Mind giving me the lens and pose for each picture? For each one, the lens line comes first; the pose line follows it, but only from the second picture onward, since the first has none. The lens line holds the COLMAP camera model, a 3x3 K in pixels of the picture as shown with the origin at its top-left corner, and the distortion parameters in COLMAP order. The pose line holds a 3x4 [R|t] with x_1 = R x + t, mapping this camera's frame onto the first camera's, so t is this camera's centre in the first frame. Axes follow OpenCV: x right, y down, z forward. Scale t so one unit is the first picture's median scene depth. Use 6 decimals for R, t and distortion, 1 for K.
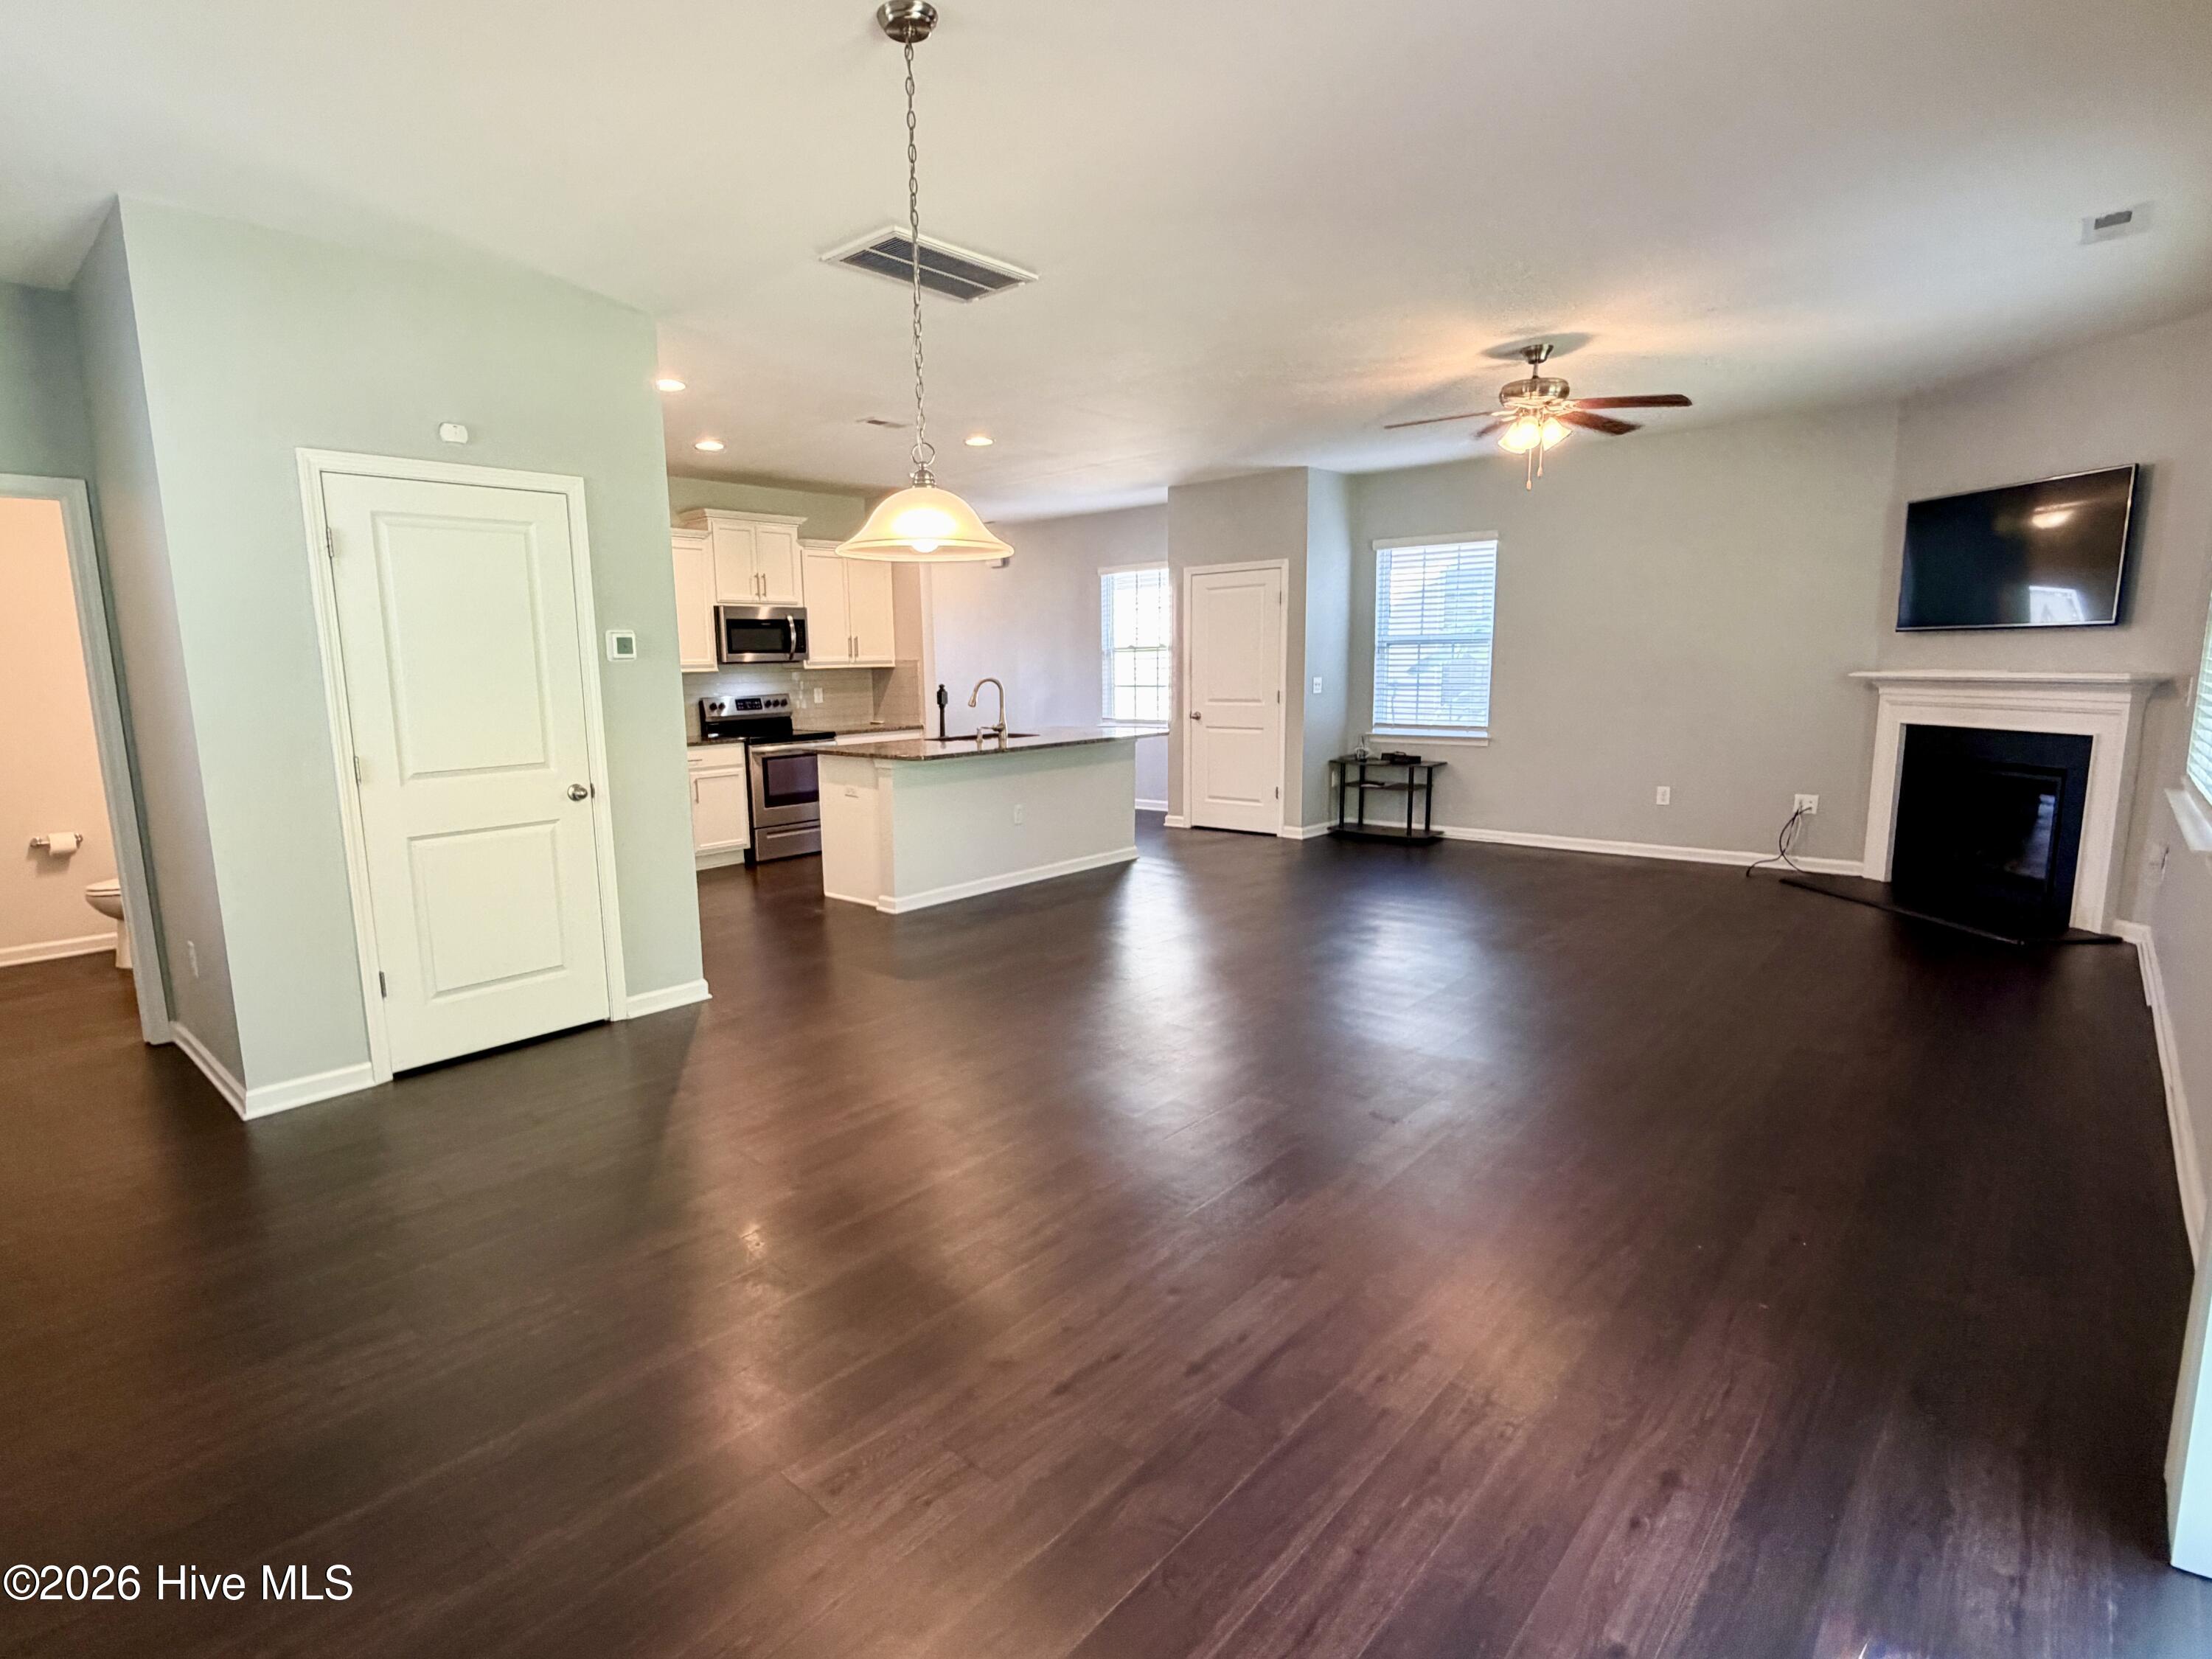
lens RADIAL K [[1104.0, 0, 1002.7], [0, 1104.0, 837.9], [0, 0, 1]] dist [-0.002437, -0.001380]
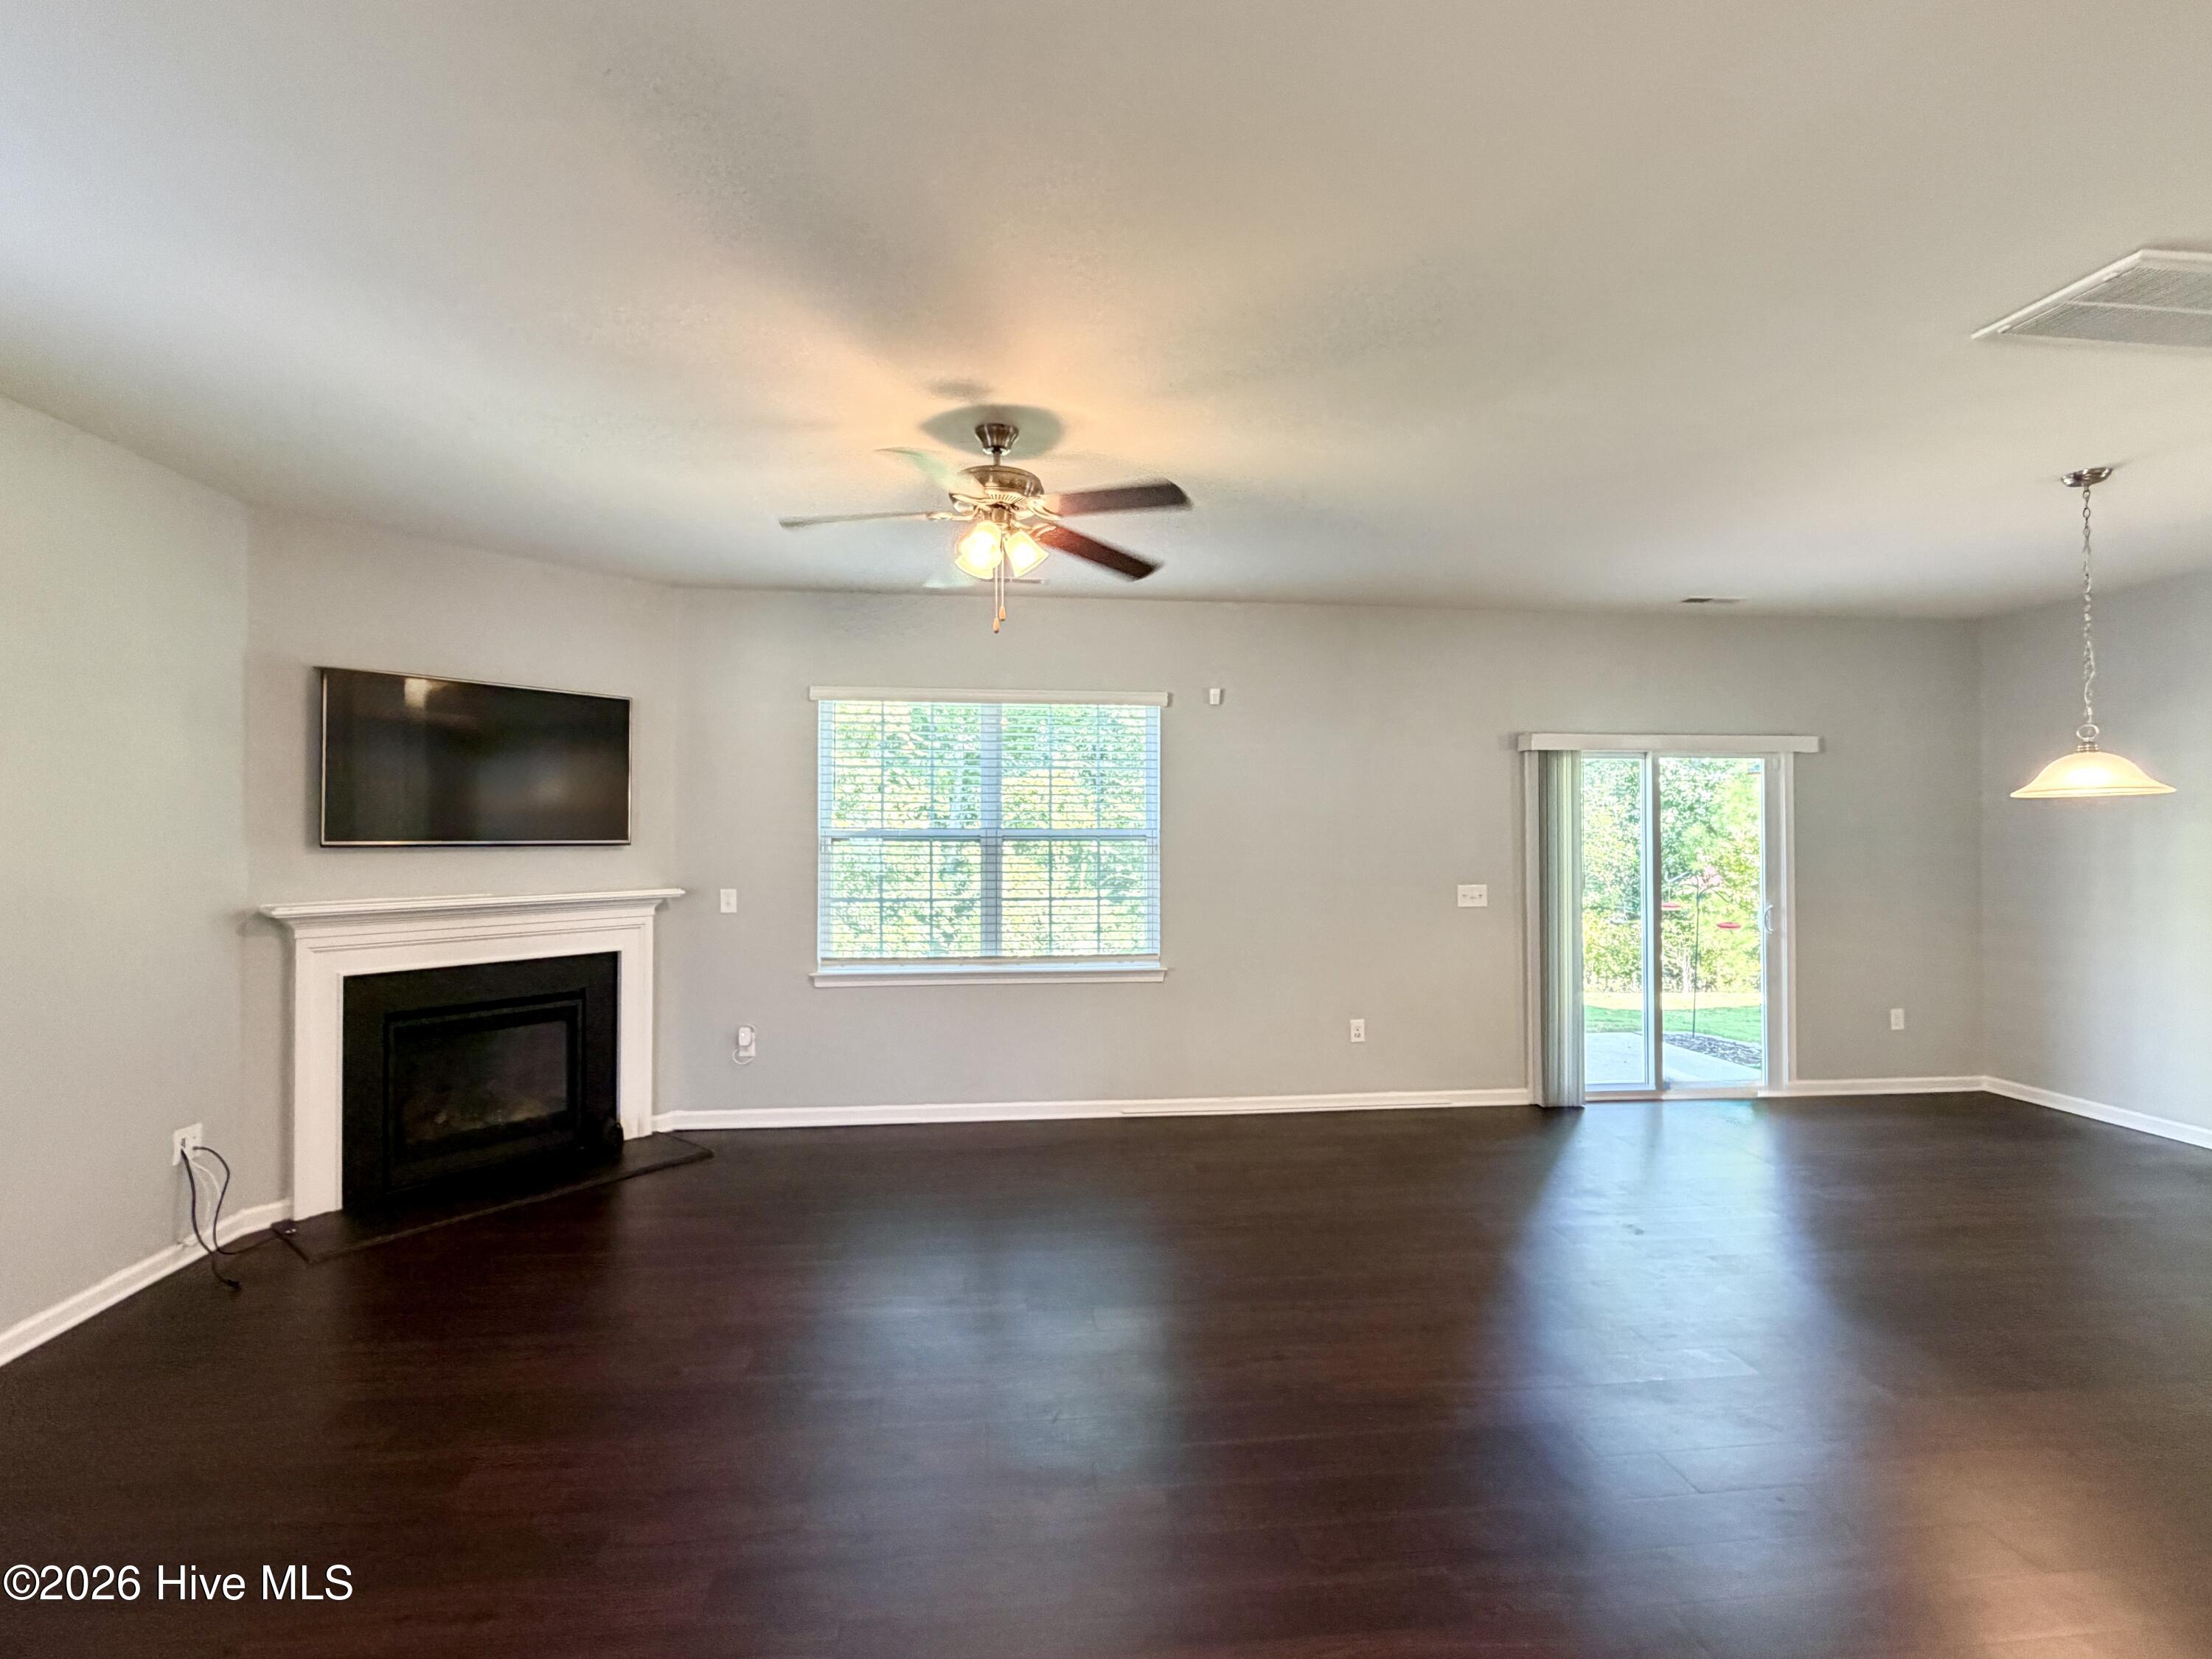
lens RADIAL K [[1020.8, 0, 1092.9], [0, 1020.8, 827.1], [0, 0, 1]] dist [0.003521, 0.000450]
pose [[-0.770233, 0.026003, 0.637232, 0.035675], [0.116795, 0.988022, 0.100854, -0.203244], [-0.626976, 0.152106, -0.764045, 1.160705]]
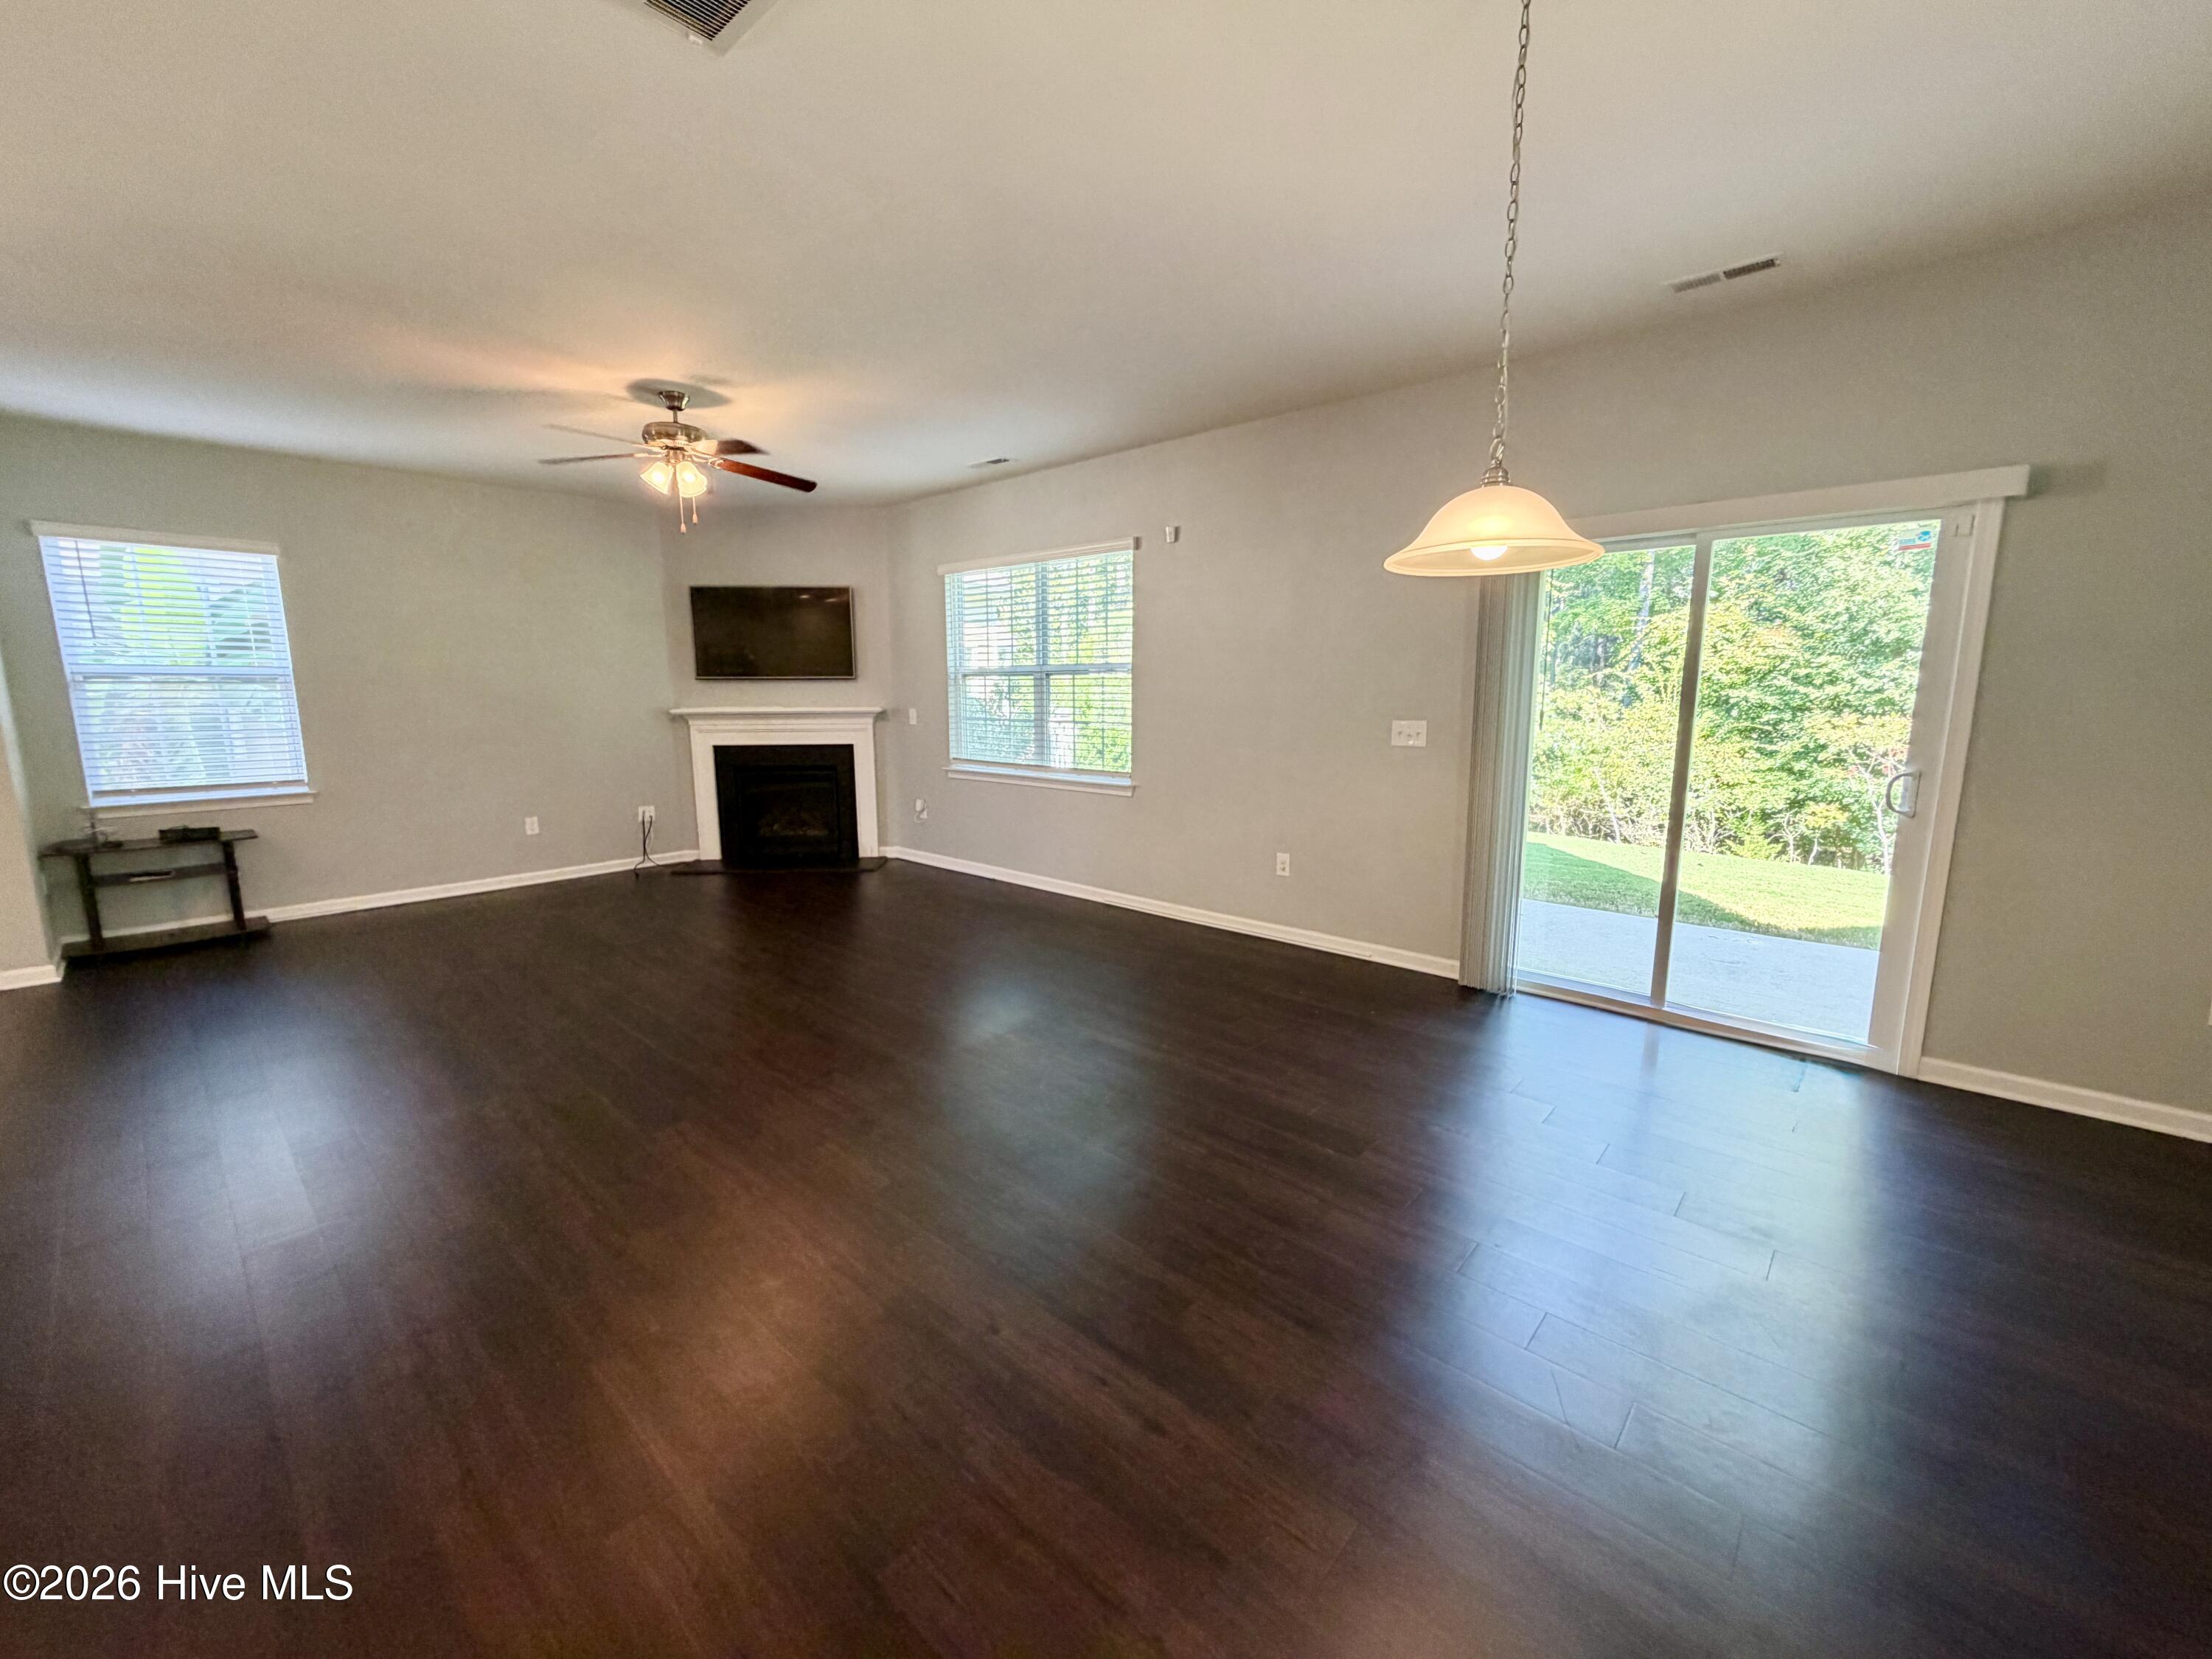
lens RADIAL K [[884.8, 0, 1092.6], [0, 884.8, 827.6], [0, 0, 1]] dist [-0.000888, 0.000085]
pose [[-0.028040, -0.137556, 0.990097, -0.313459], [0.162303, 0.976717, 0.140294, -0.079829], [-0.986343, 0.164629, -0.005061, 0.538177]]
